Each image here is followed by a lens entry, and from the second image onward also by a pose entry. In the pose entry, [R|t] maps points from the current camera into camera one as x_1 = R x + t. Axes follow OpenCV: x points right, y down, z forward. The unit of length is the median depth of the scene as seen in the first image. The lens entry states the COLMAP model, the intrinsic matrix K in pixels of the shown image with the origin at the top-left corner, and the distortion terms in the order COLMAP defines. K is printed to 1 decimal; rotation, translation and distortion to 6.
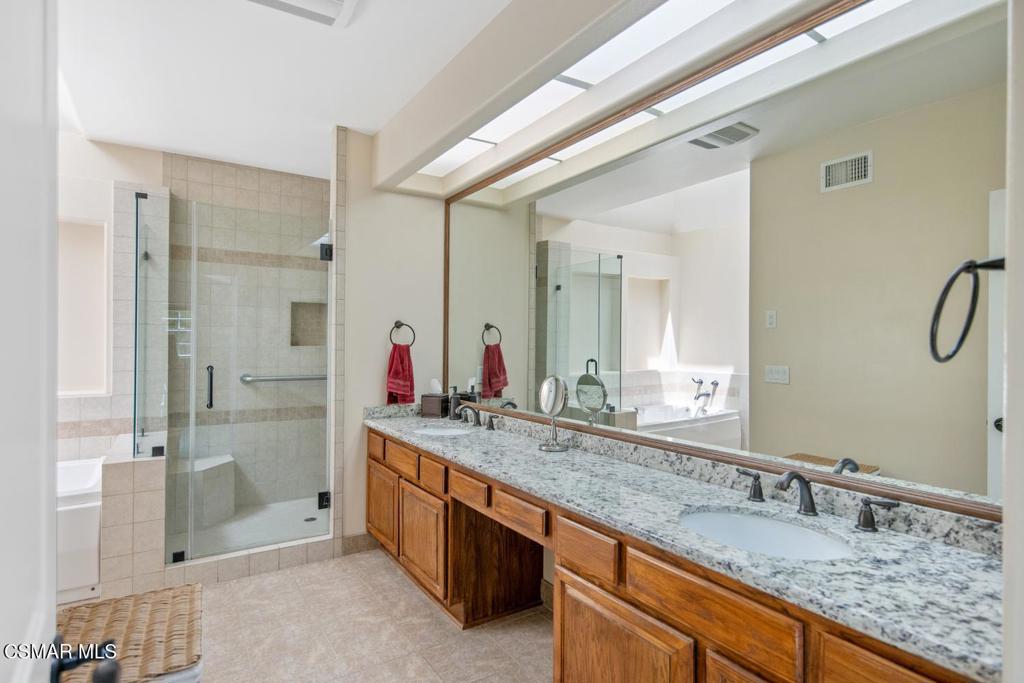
lens RADIAL K [[540.2, 0, 511.8], [0, 540.2, 340.7], [0, 0, 1]] dist [0.004180, 0.000661]
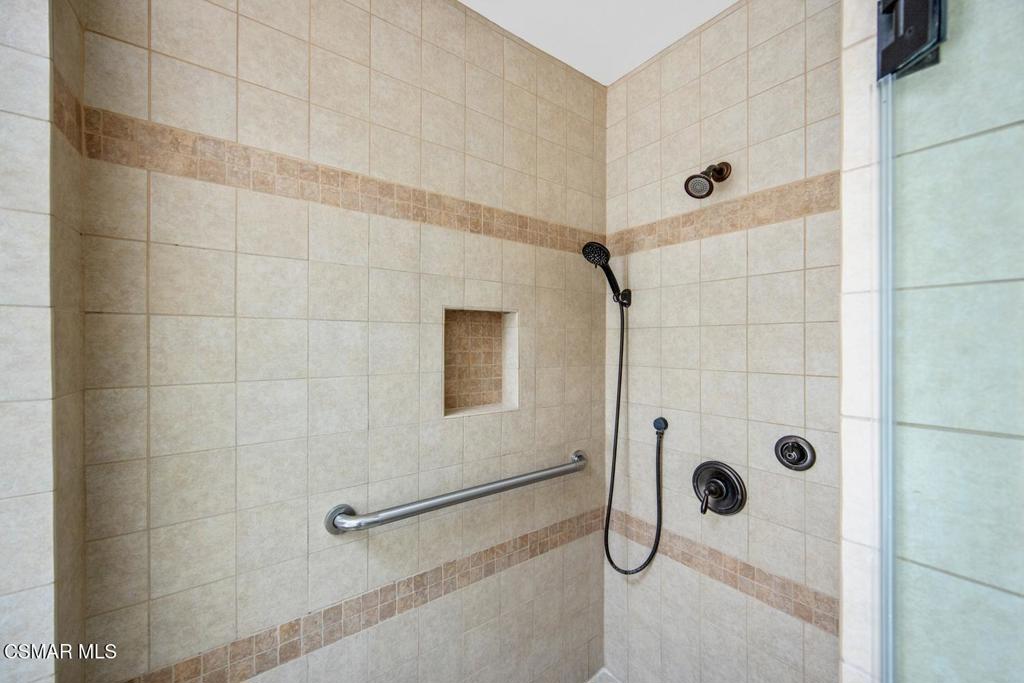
lens RADIAL K [[396.8, 0, 513.7], [0, 396.8, 342.9], [0, 0, 1]] dist [-0.002805, 0.000092]
pose [[0.996416, -0.010785, 0.083900, -0.387559], [0.010565, 0.999939, 0.003064, -0.047146], [-0.083928, -0.002167, 0.996469, 0.706595]]
